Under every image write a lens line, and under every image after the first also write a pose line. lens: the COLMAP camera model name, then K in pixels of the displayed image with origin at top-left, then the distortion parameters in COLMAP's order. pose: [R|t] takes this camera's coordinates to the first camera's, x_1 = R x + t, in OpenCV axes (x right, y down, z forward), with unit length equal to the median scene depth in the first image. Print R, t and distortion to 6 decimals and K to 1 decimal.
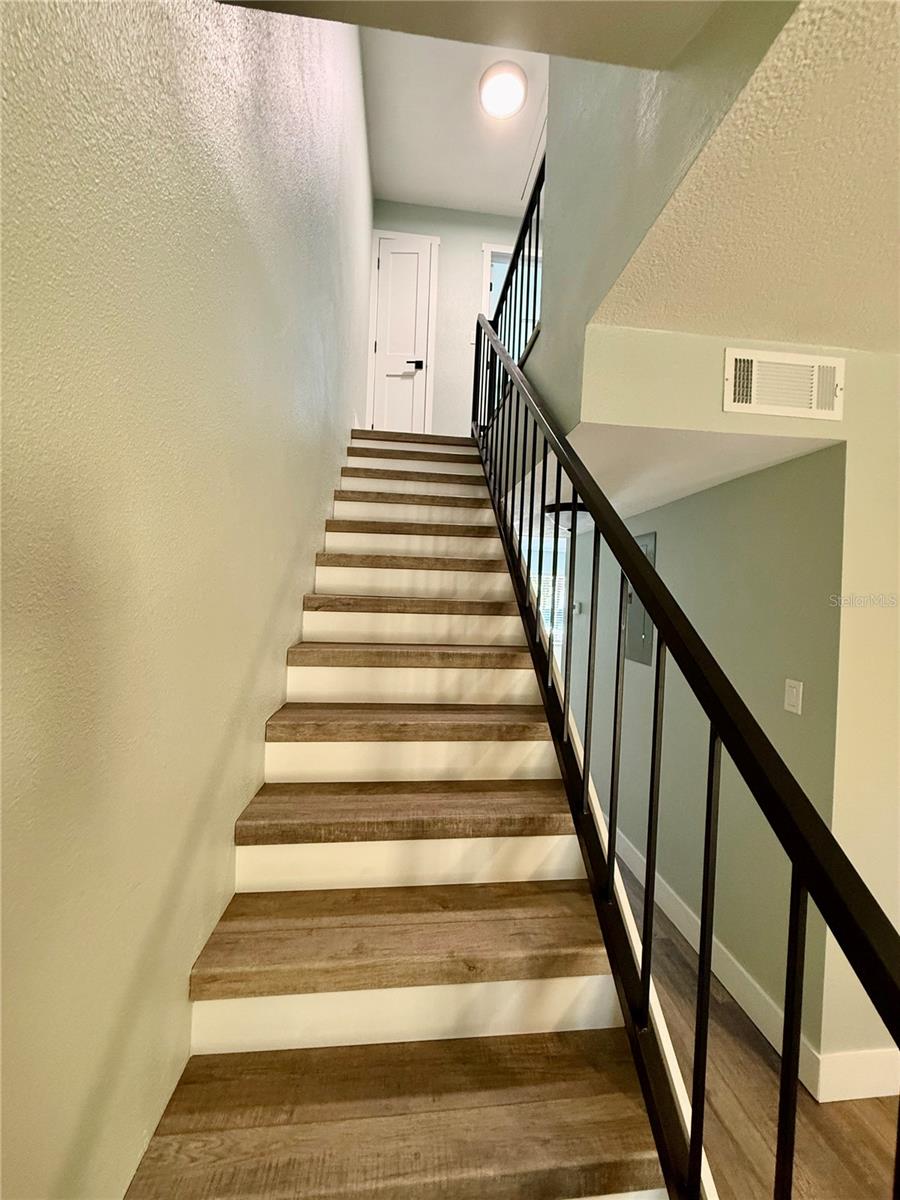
lens RADIAL K [[479.5, 0, 453.9], [0, 479.5, 602.1], [0, 0, 1]] dist [-0.000528, 0.000545]
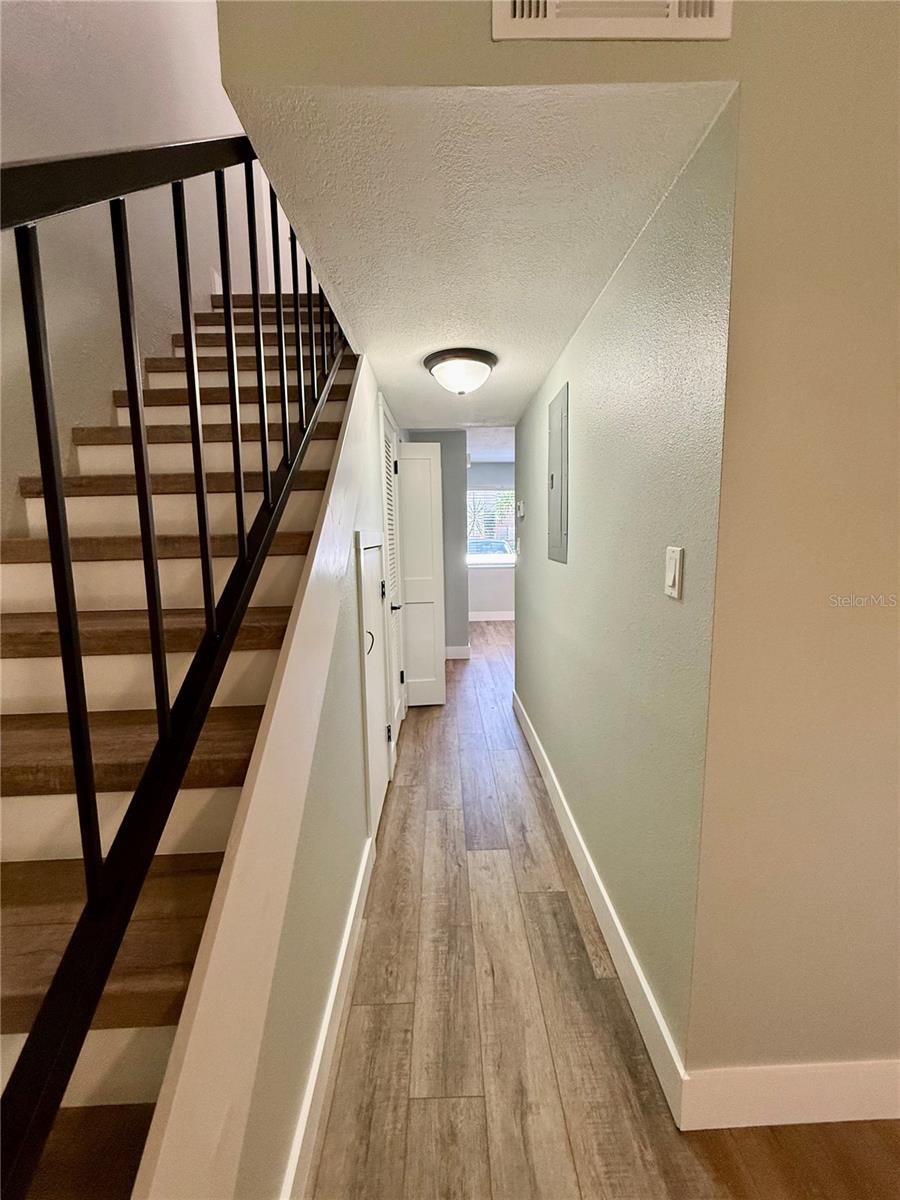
lens RADIAL K [[479.5, 0, 453.2], [0, 479.5, 603.2], [0, 0, 1]] dist [-0.000528, 0.000545]
pose [[0.995854, -0.047921, -0.077322, 0.517989], [0.057271, 0.990674, 0.123633, 0.161993], [0.070676, -0.127548, 0.989311, 0.371181]]
